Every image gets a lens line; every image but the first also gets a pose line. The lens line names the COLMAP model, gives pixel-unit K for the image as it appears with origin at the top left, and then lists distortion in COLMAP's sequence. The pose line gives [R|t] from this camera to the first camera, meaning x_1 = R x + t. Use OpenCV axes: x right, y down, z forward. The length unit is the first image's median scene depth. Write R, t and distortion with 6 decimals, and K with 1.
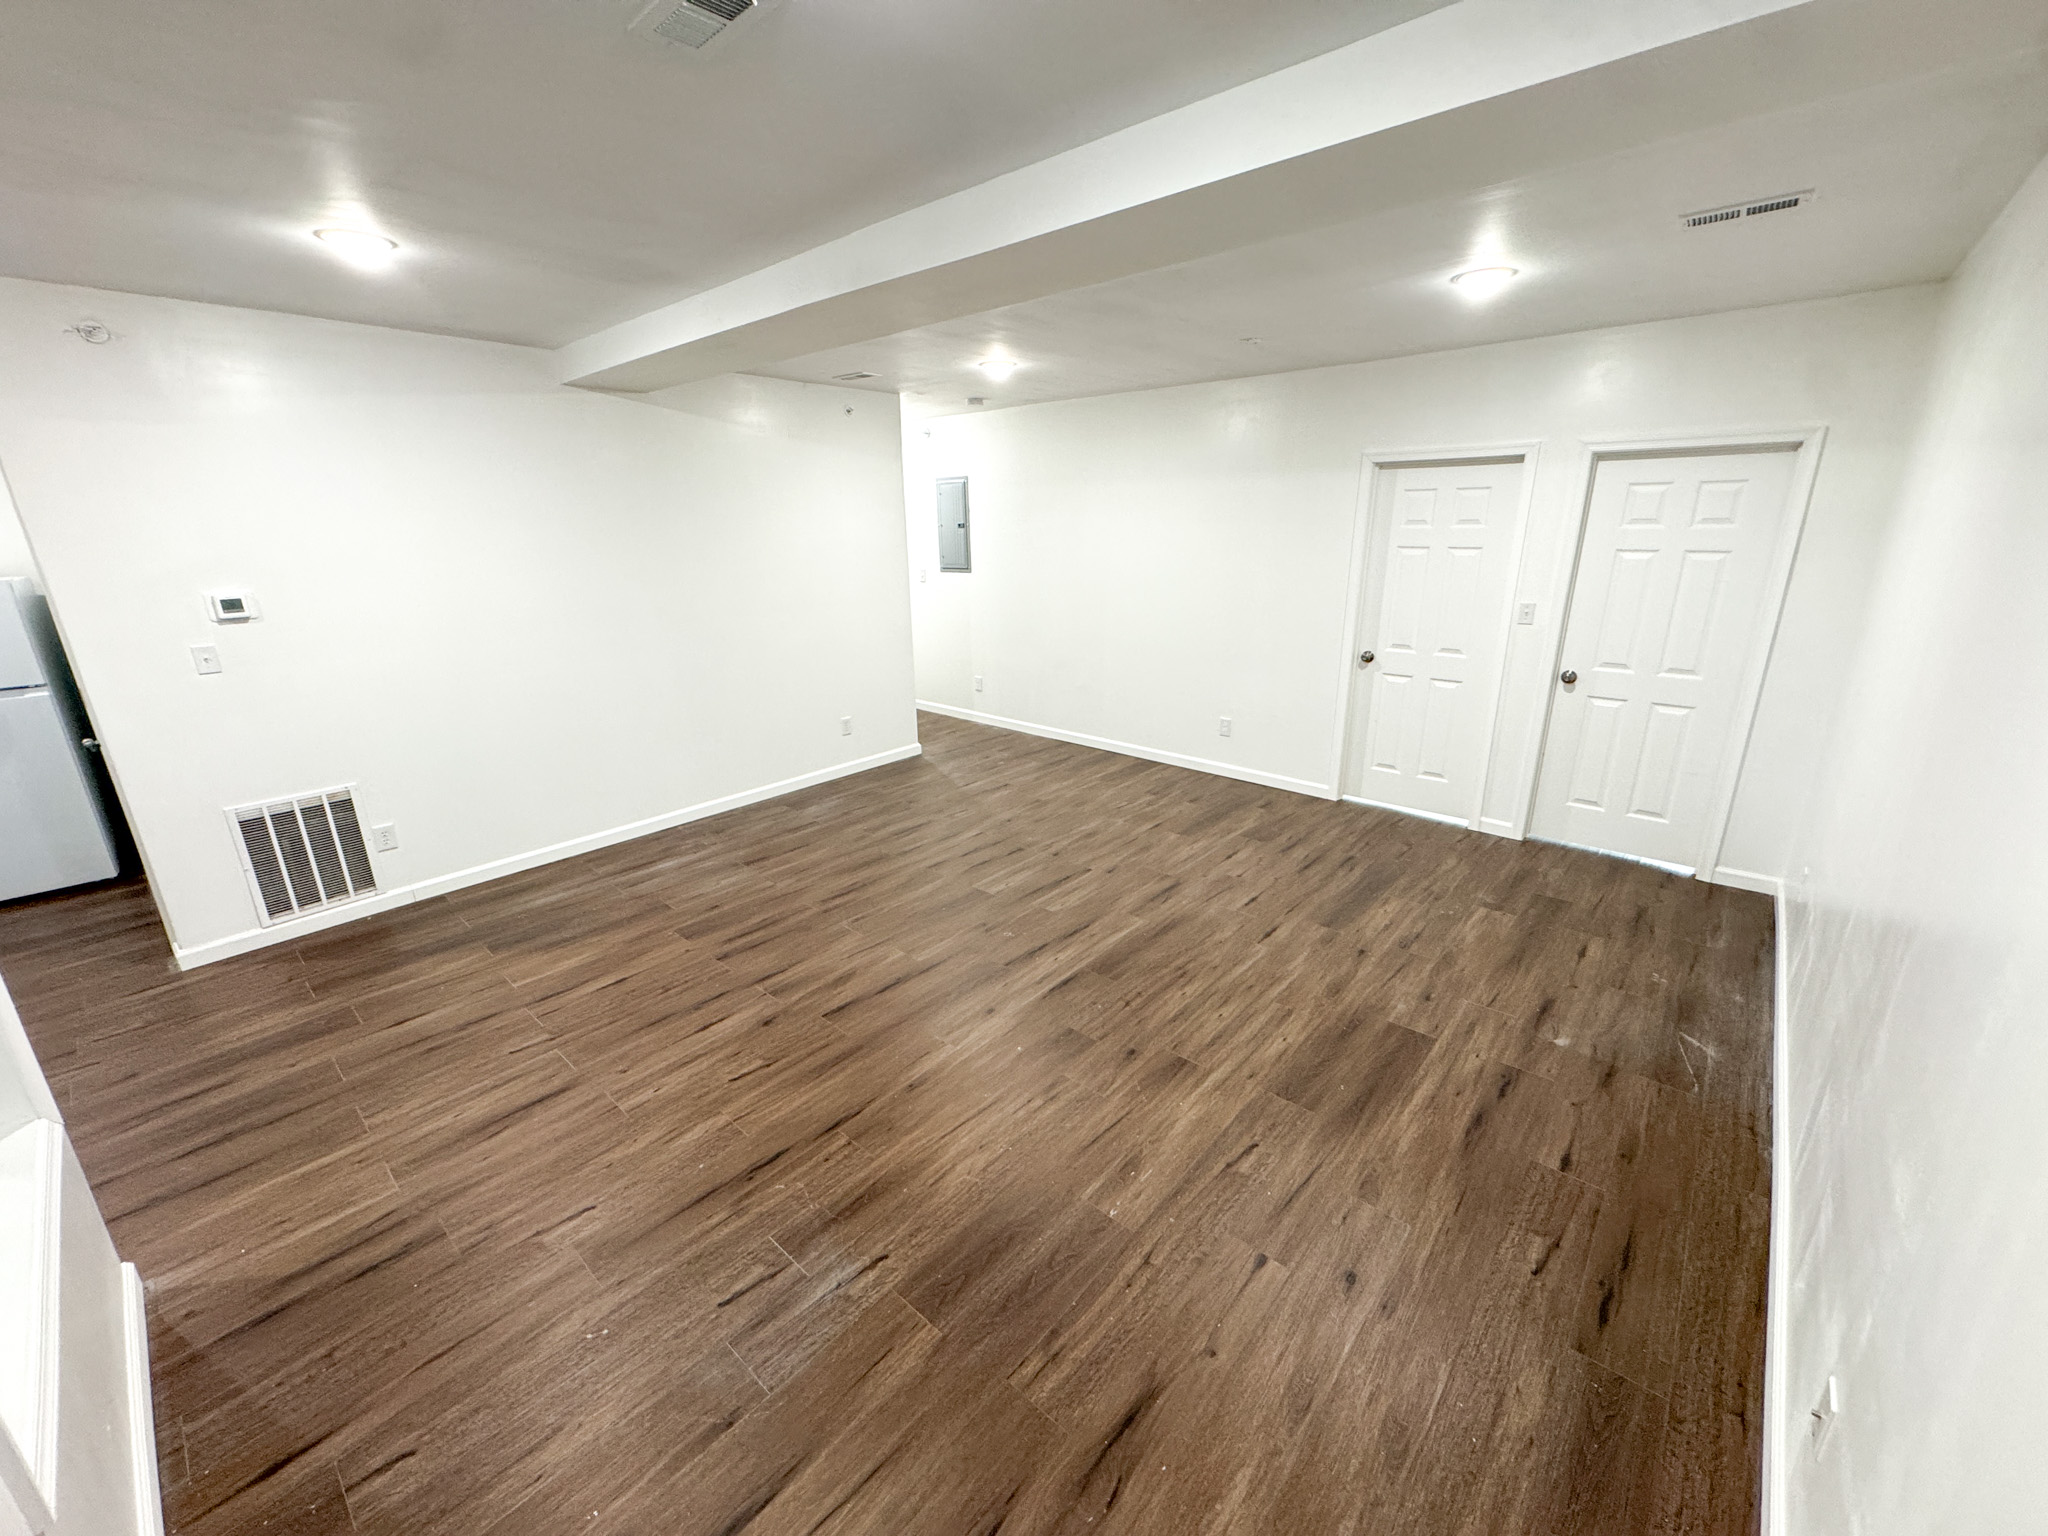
lens RADIAL K [[815.9, 0, 1021.3], [0, 815.9, 769.6], [0, 0, 1]] dist [-0.003146, 0.000131]
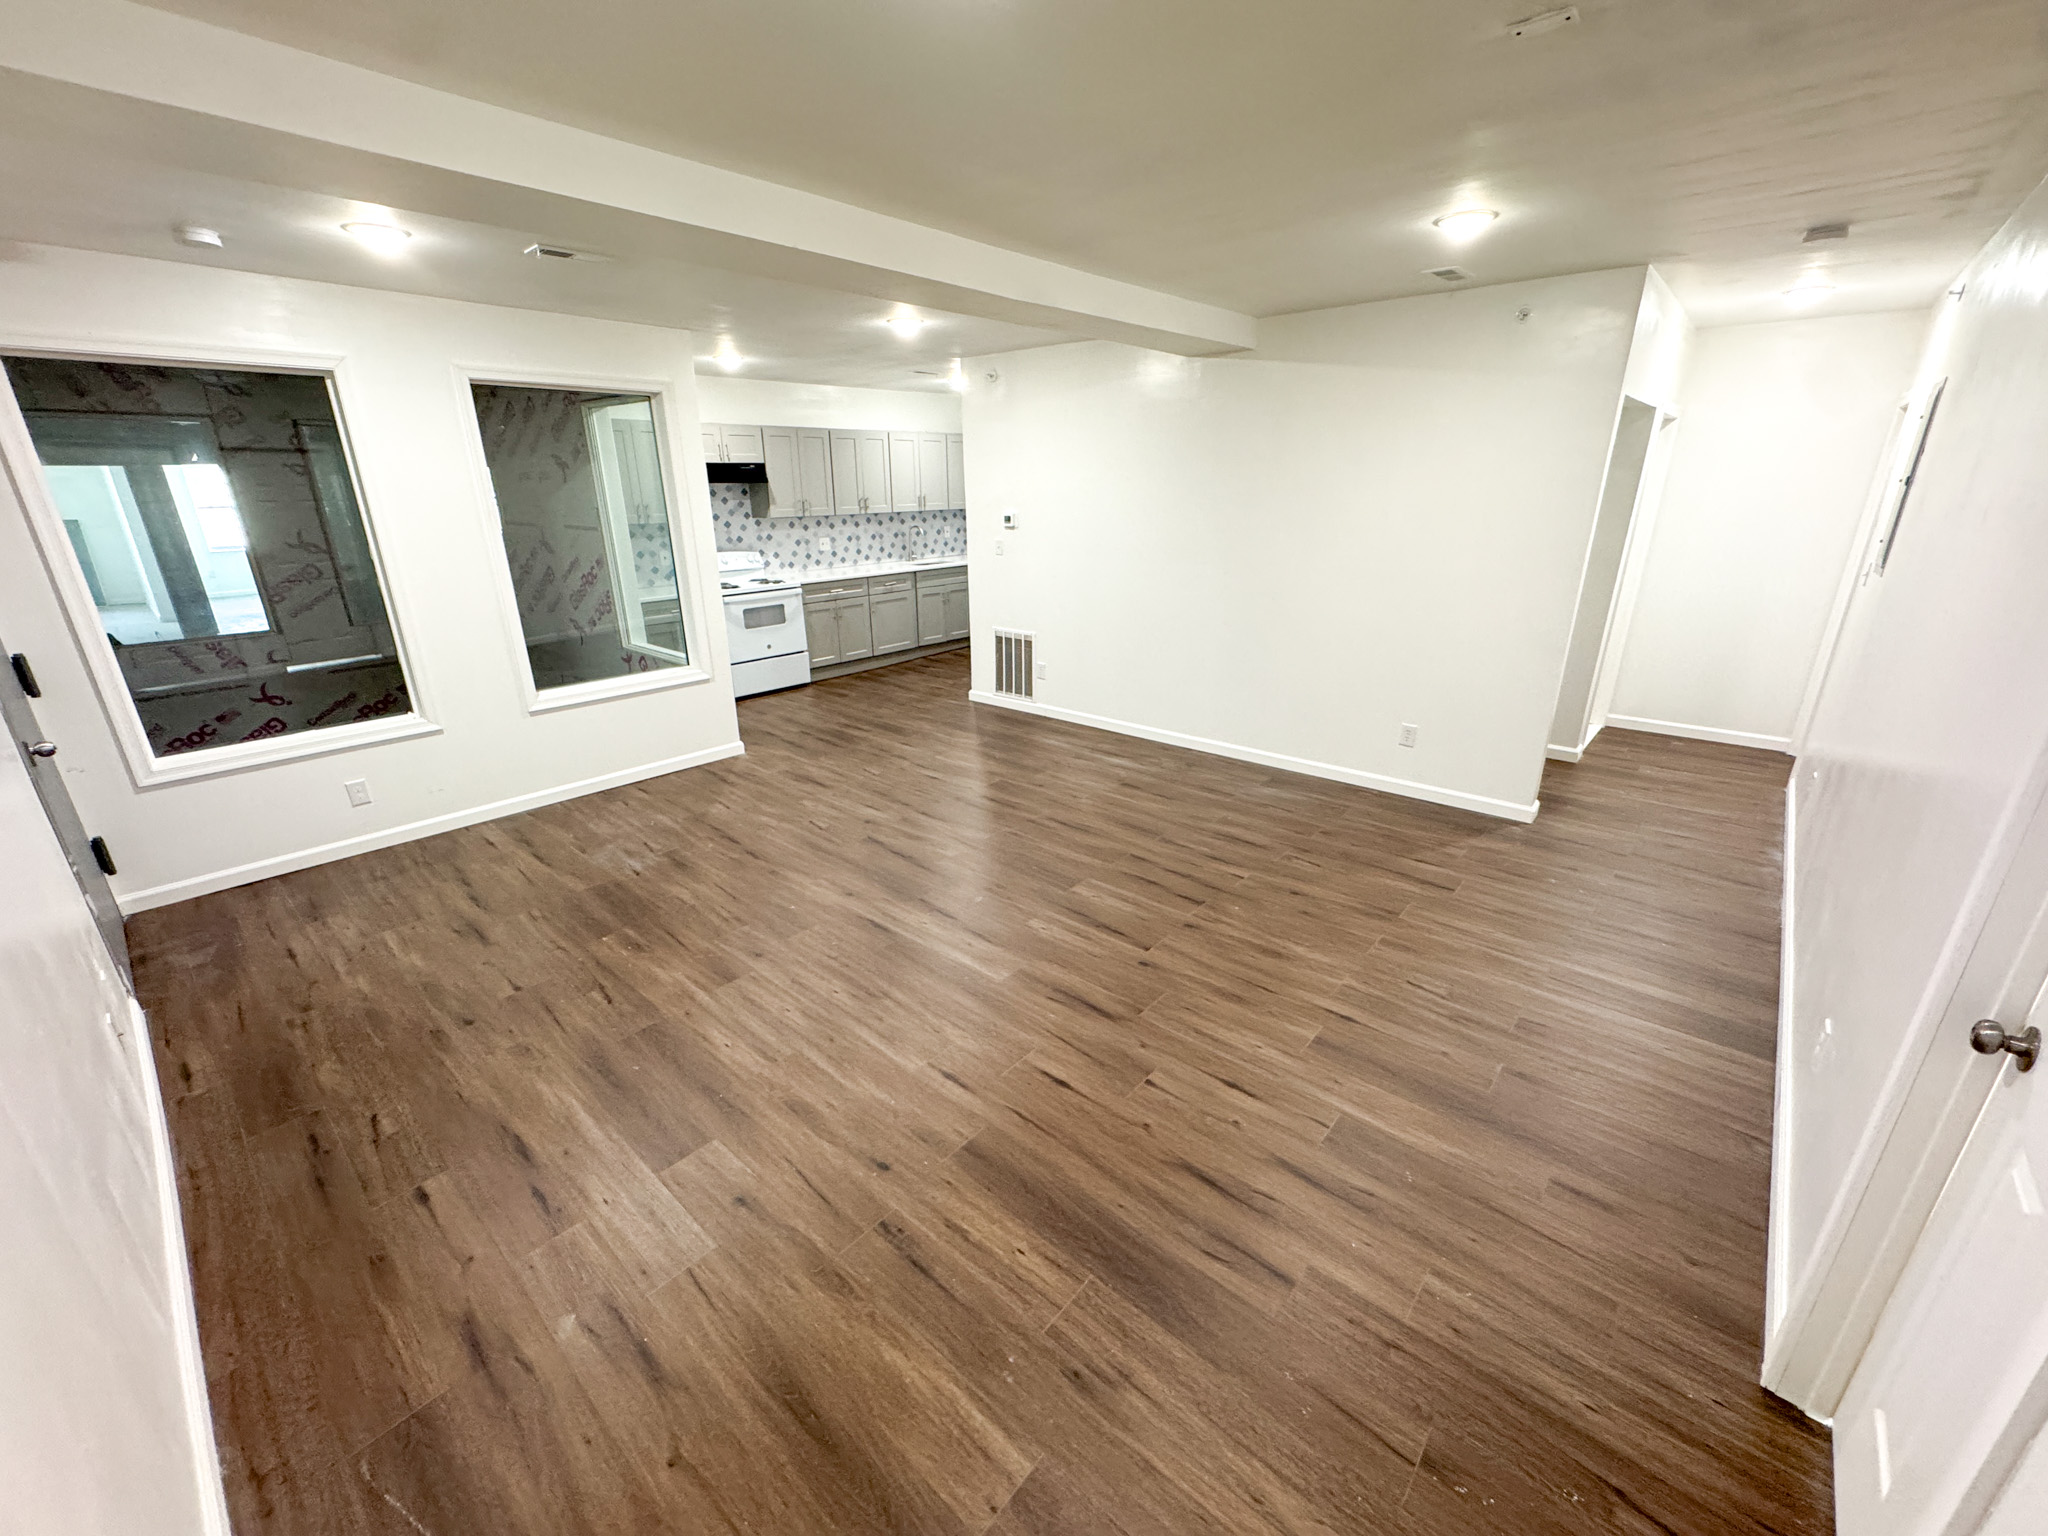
lens RADIAL K [[815.9, 0, 1021.3], [0, 815.9, 769.6], [0, 0, 1]] dist [-0.003146, 0.000131]
pose [[-0.000003, 0.349639, -0.936884, 0.873141], [-0.284056, 0.898292, 0.335237, -0.293924], [0.958808, 0.266129, 0.099315, 0.914623]]
